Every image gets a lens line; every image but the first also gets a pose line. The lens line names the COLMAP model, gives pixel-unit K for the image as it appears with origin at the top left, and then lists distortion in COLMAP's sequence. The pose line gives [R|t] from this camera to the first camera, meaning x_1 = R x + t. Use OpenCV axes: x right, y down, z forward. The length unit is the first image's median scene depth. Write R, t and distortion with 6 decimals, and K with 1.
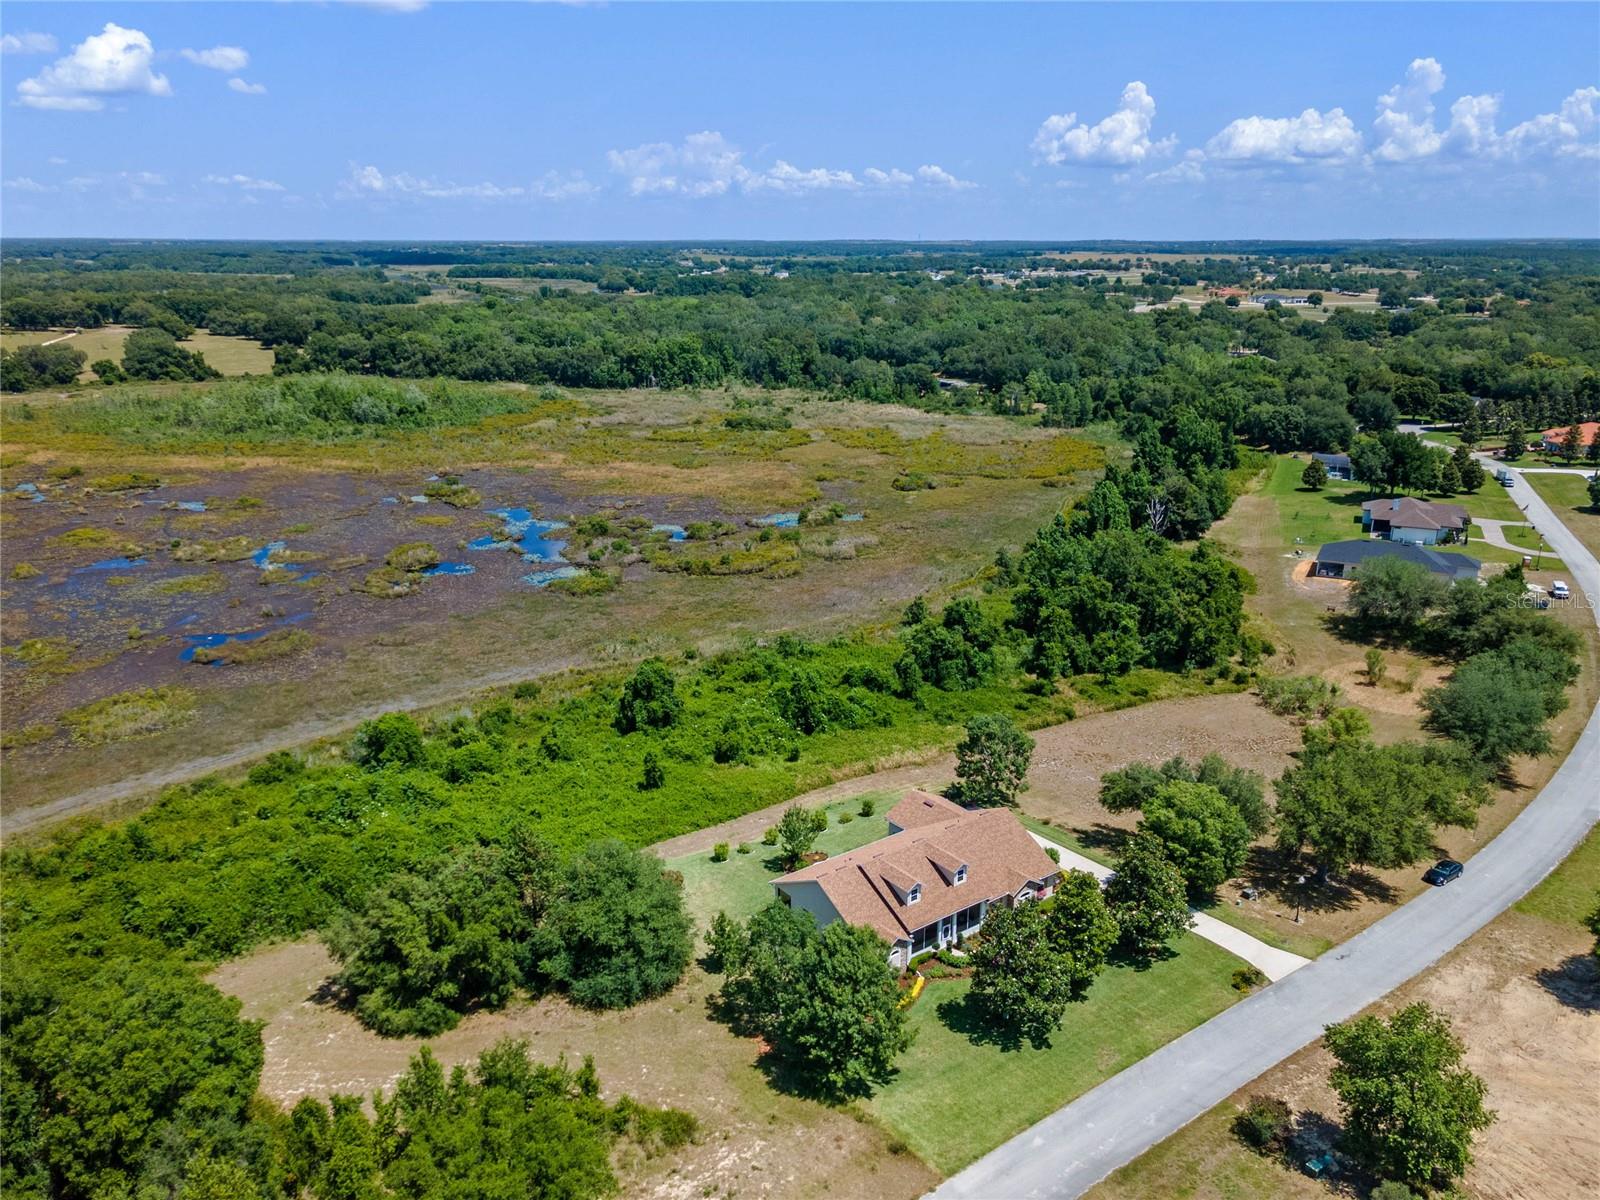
lens RADIAL K [[1180.5, 0, 793.8], [0, 1180.5, 597.2], [0, 0, 1]] dist [0.040528, -0.001507]
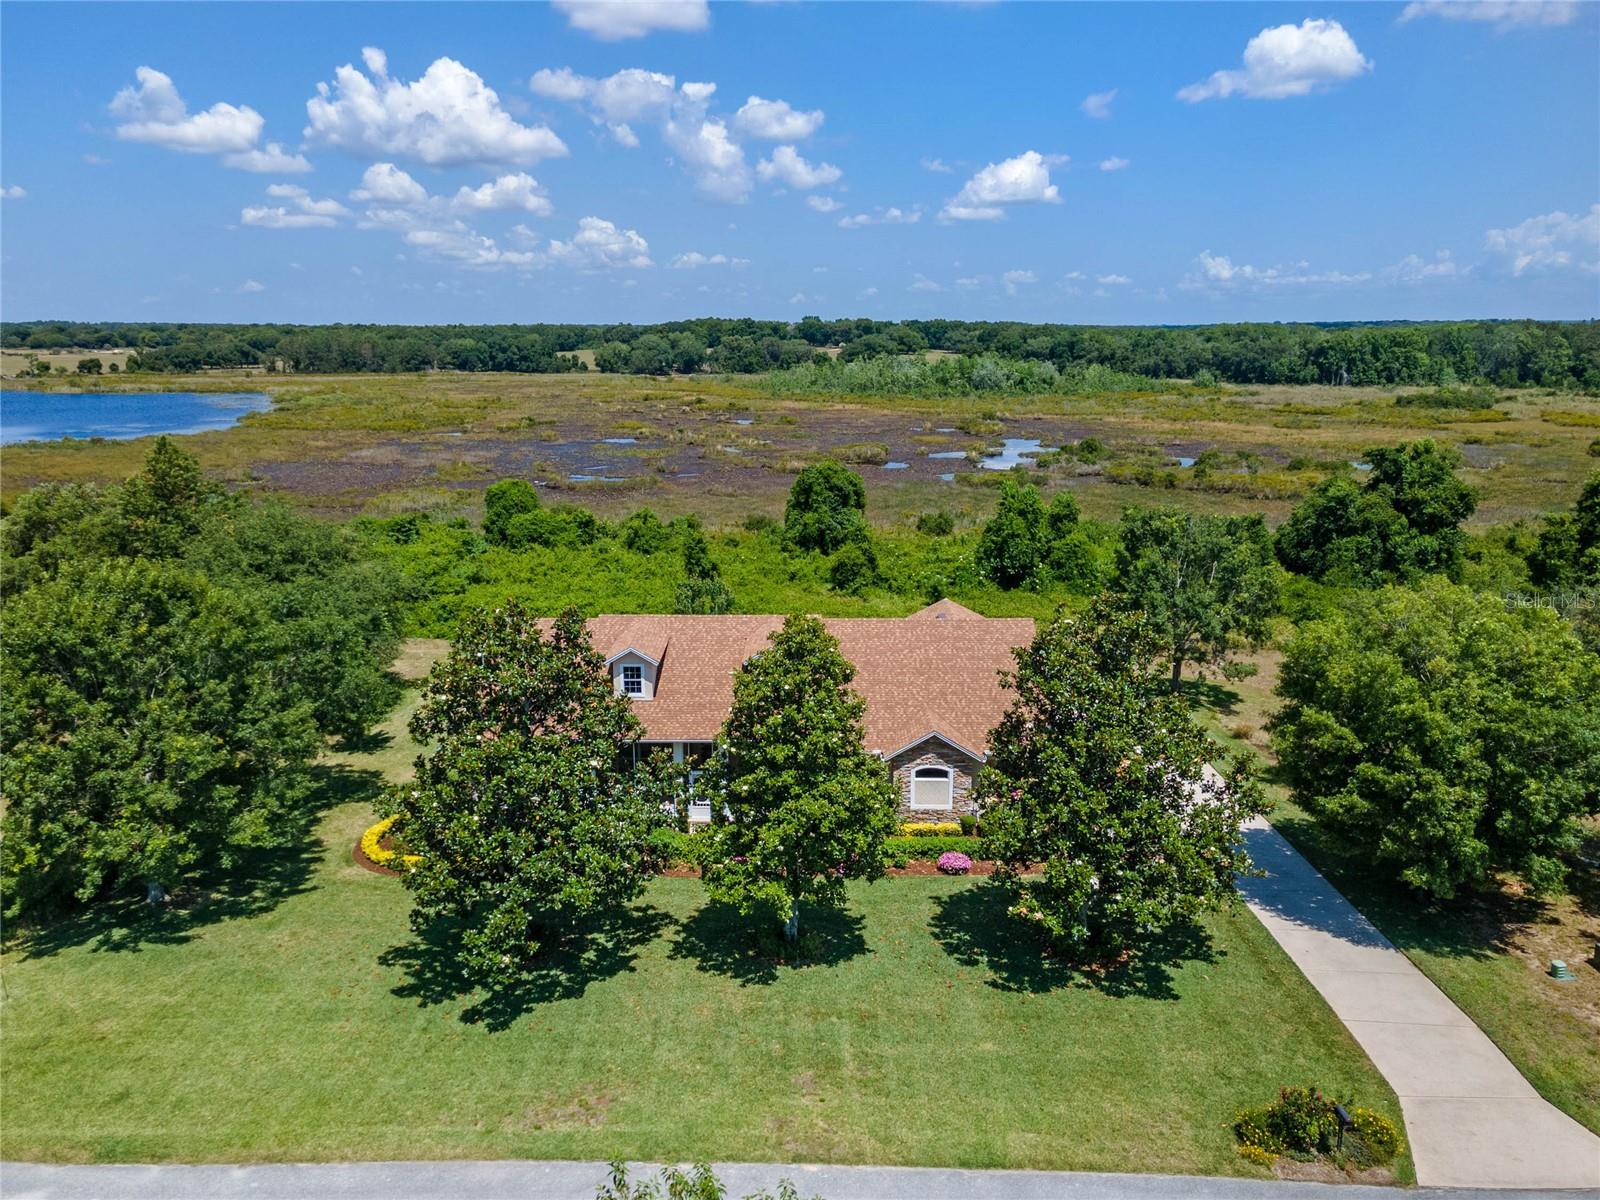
lens RADIAL K [[1180.5, 0, 797.5], [0, 1180.5, 605.3], [0, 0, 1]] dist [0.040528, -0.001507]
pose [[0.802423, 0.143803, -0.579170, 0.078916], [-0.177223, 0.984170, -0.001176, 0.040951], [0.569833, 0.103586, 0.815206, 0.127677]]
